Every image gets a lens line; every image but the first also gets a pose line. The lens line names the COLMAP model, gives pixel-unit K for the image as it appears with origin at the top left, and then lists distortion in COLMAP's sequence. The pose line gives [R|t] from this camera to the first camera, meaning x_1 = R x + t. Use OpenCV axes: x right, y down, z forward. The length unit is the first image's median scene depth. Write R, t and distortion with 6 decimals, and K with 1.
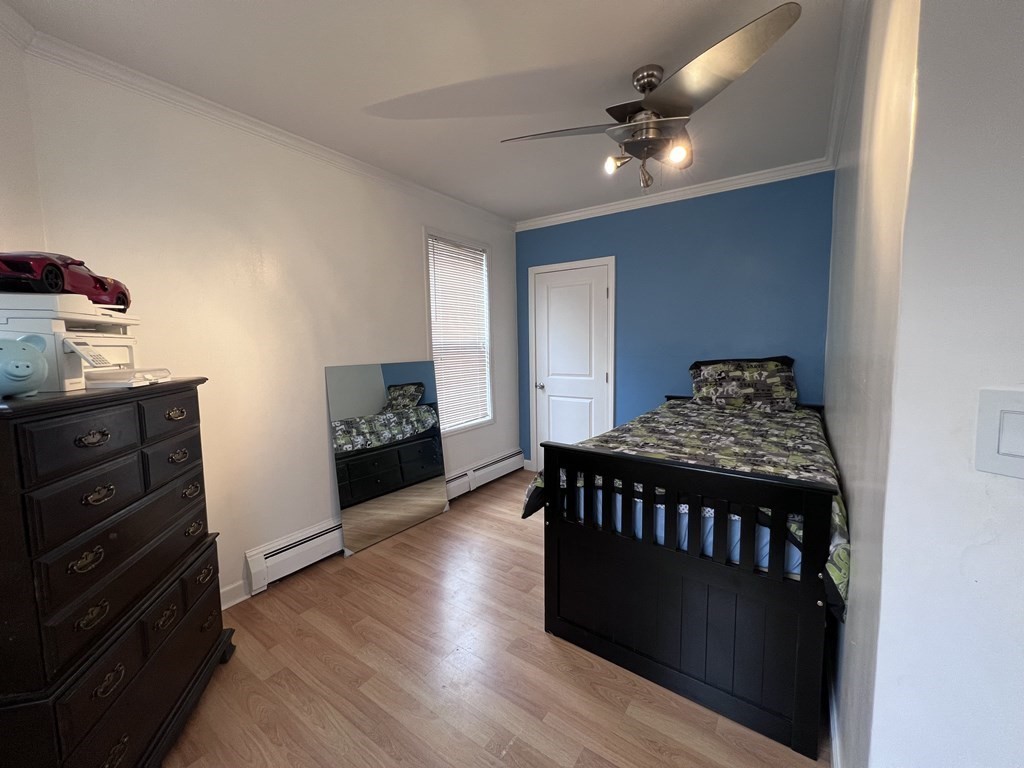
lens RADIAL K [[410.2, 0, 511.2], [0, 410.2, 381.7], [0, 0, 1]] dist [-0.001214, -0.000093]
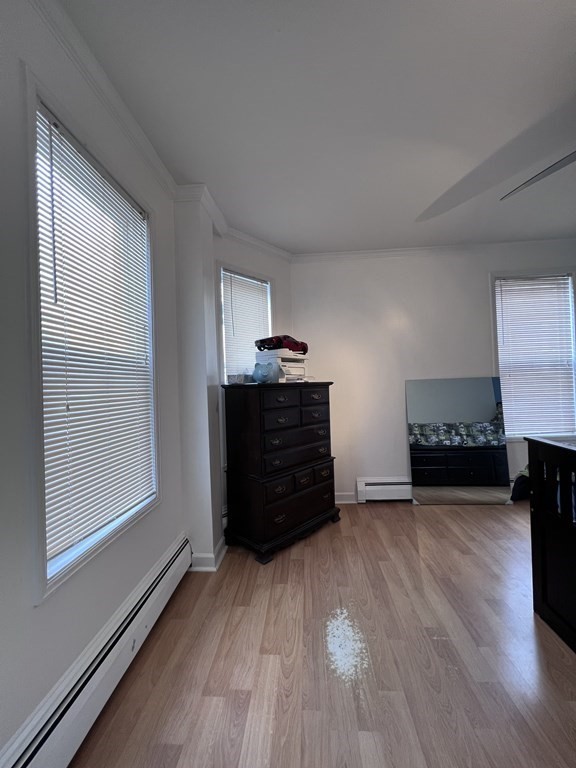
lens RADIAL K [[307.6, 0, 288.0], [0, 307.6, 382.3], [0, 0, 1]] dist [-0.001214, -0.000093]
pose [[0.526426, -0.010081, -0.850161, 0.342783], [-0.051945, 0.997680, -0.043995, 0.050231], [0.848633, 0.067322, 0.524681, -0.029112]]
